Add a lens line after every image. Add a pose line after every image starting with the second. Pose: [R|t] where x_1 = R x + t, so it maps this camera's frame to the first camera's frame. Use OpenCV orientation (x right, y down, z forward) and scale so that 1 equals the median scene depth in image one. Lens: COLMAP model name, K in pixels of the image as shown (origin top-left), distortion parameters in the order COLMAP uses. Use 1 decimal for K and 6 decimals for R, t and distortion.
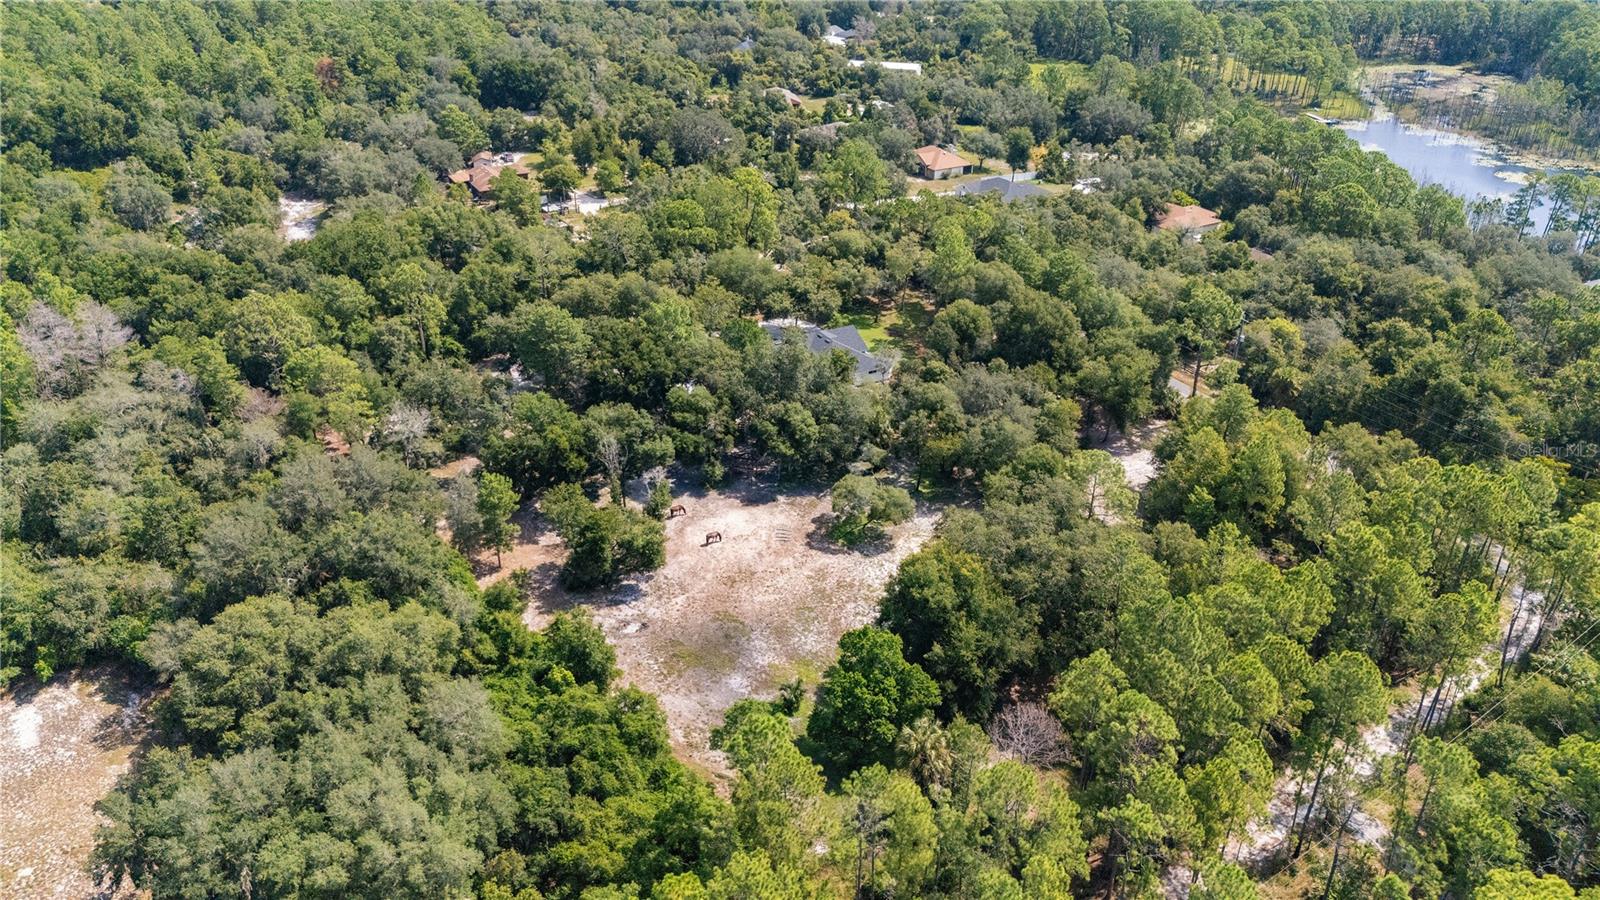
lens RADIAL K [[1153.2, 0, 800.8], [0, 1153.2, 452.1], [0, 0, 1]] dist [0.024834, -0.006896]
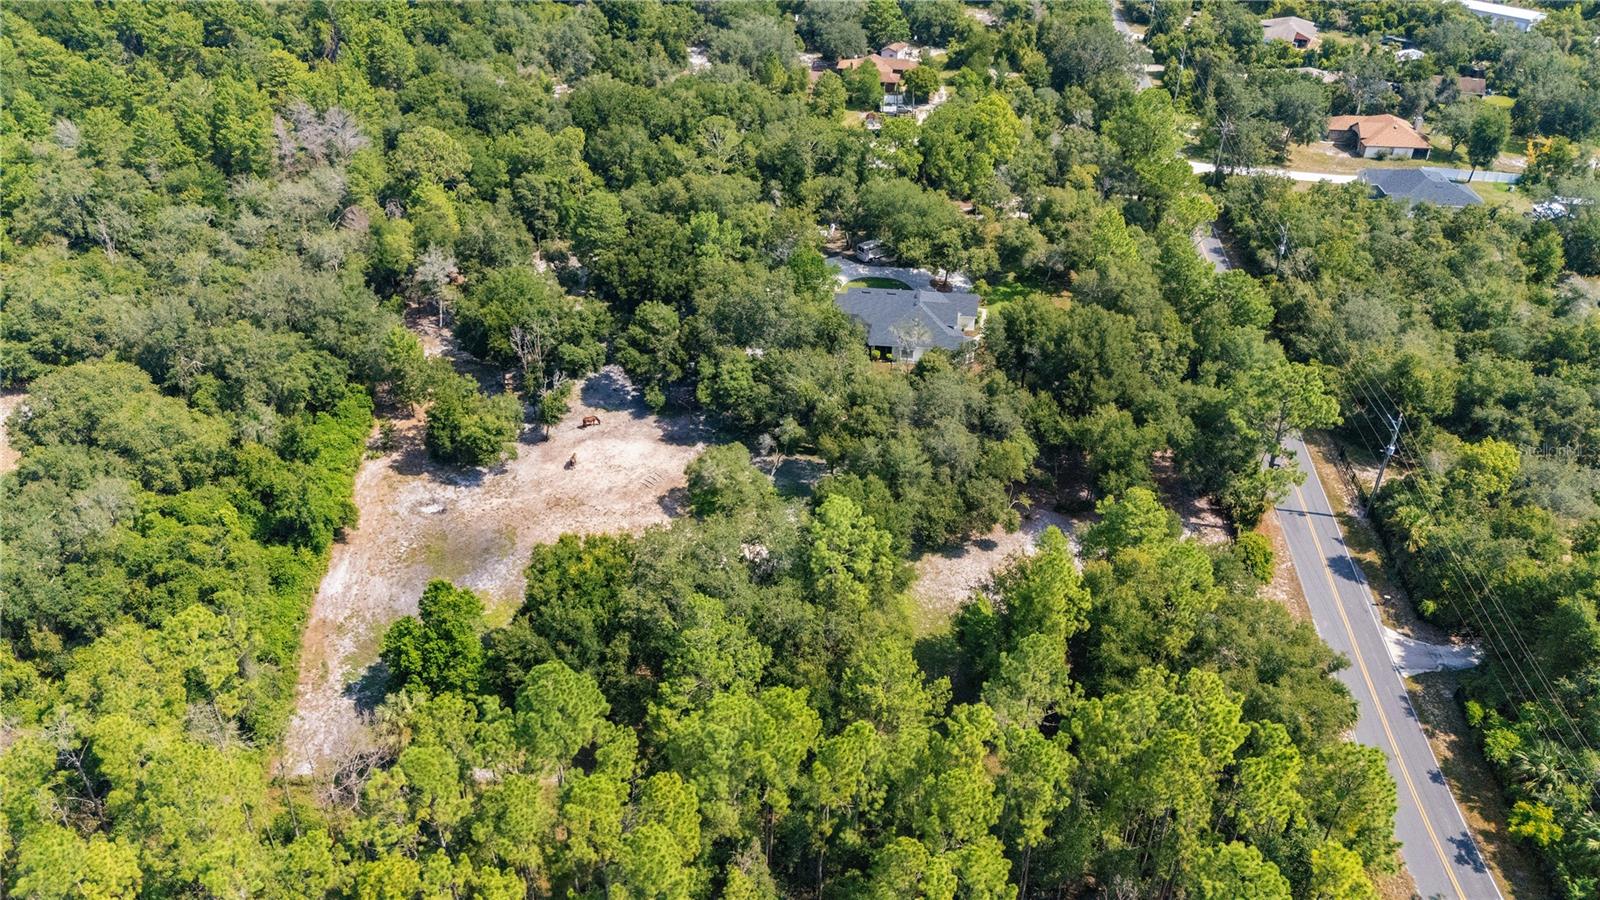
lens RADIAL K [[1153.2, 0, 800.4], [0, 1153.2, 447.6], [0, 0, 1]] dist [0.024834, -0.006896]
pose [[0.791732, 0.322216, -0.518977, 0.517152], [-0.282950, 0.946377, 0.155916, -0.123118], [0.541386, 0.023401, 0.840448, 0.274117]]
